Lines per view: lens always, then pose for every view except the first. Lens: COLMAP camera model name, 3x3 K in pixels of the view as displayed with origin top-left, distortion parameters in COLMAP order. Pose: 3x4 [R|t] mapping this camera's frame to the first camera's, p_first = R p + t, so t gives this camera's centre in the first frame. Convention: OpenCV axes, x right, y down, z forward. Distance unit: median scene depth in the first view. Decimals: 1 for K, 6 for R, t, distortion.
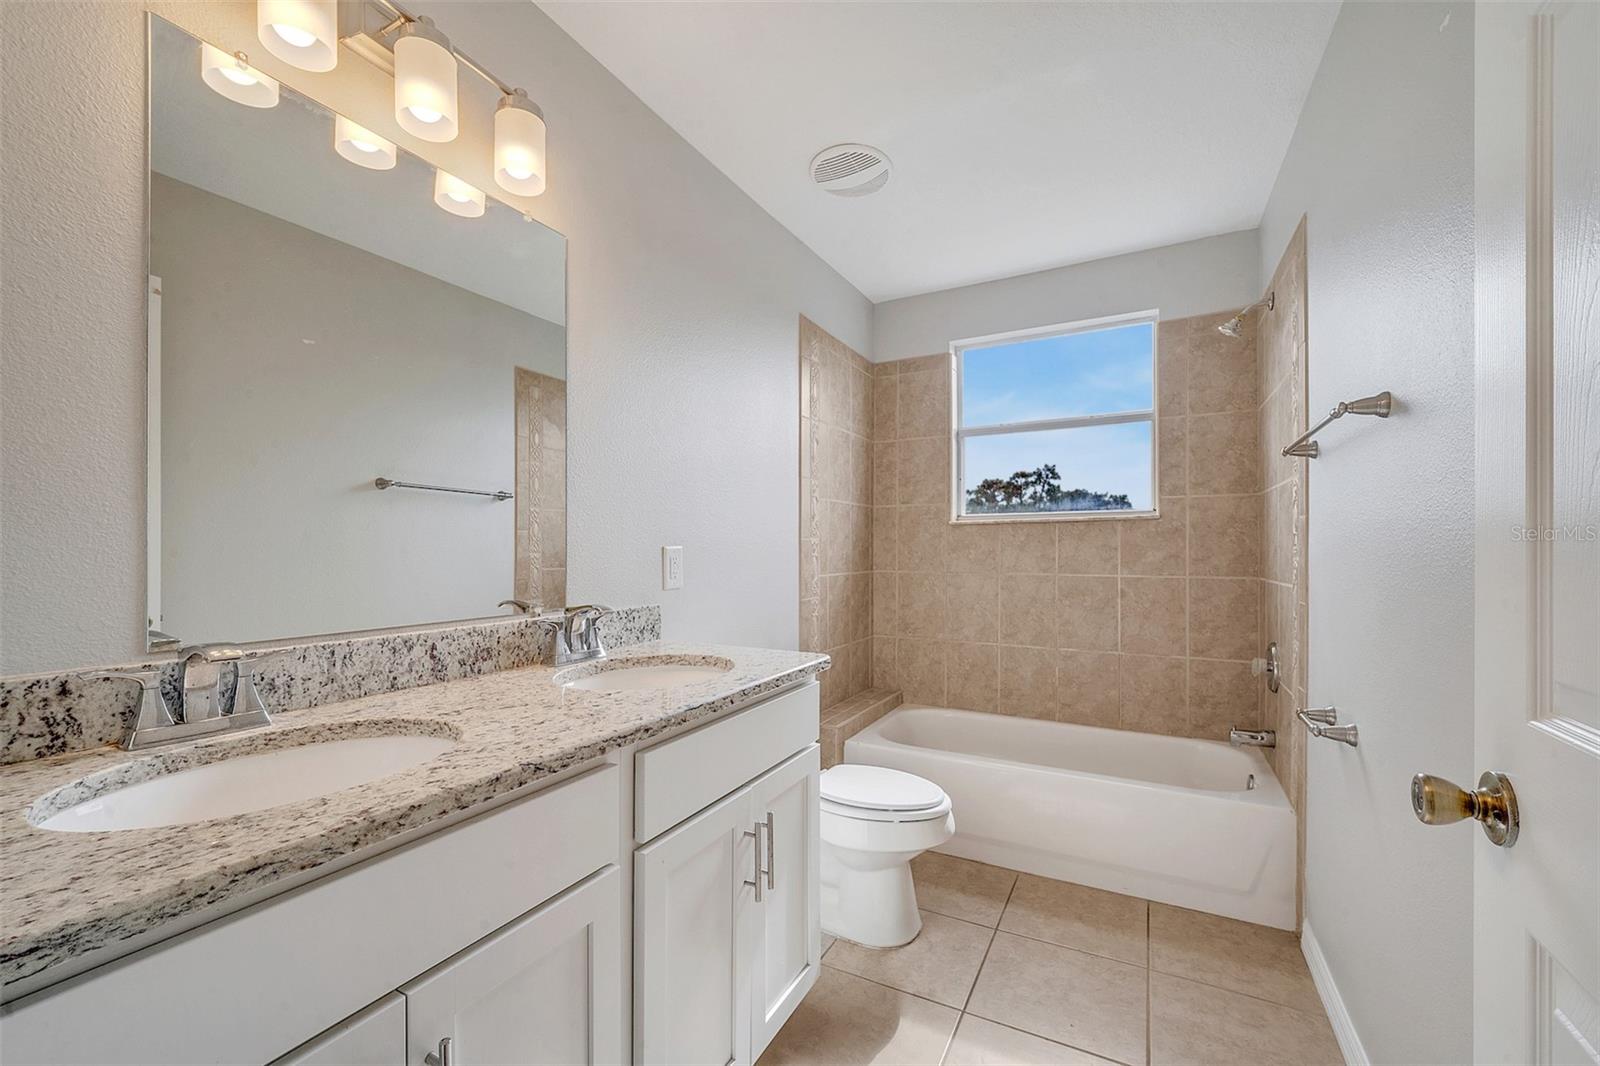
lens RADIAL K [[646.8, 0, 801.0], [0, 646.8, 541.1], [0, 0, 1]] dist [-0.007625, 0.000116]
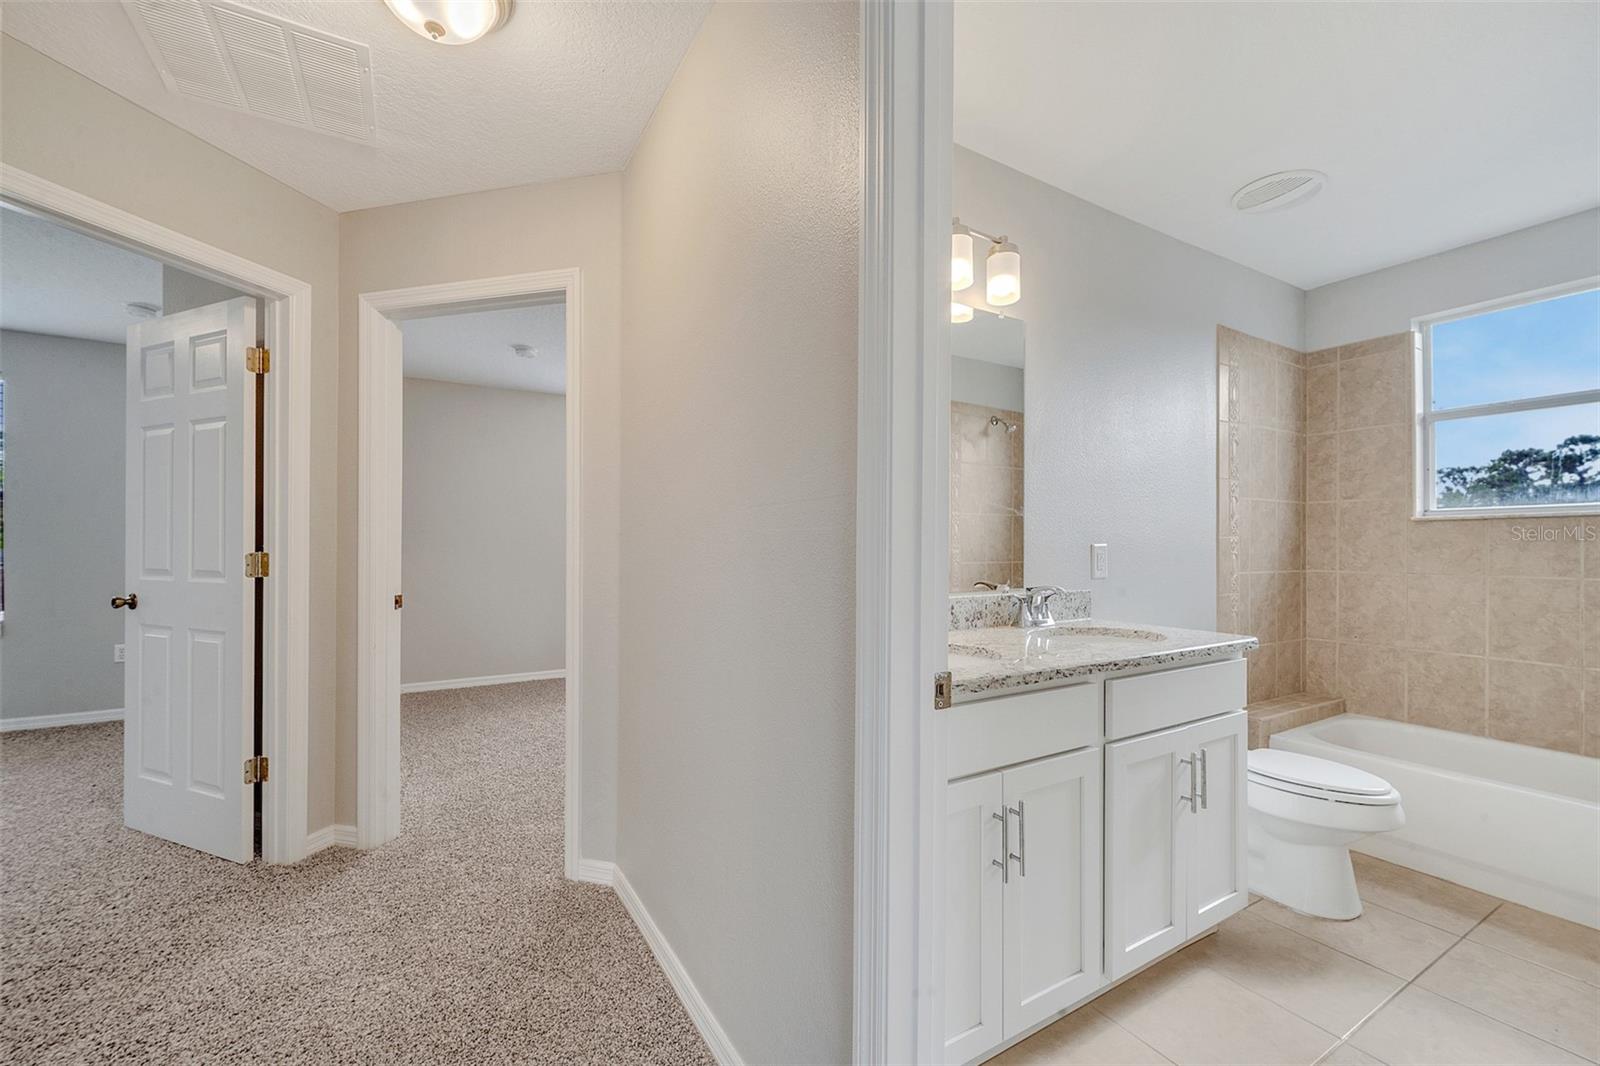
lens RADIAL K [[646.8, 0, 790.7], [0, 646.8, 538.5], [0, 0, 1]] dist [-0.007625, 0.000116]
pose [[0.844370, -0.001260, -0.535758, -0.033797], [0.001606, 0.999999, 0.000180, -0.003299], [0.535757, -0.001013, 0.844371, -0.333438]]
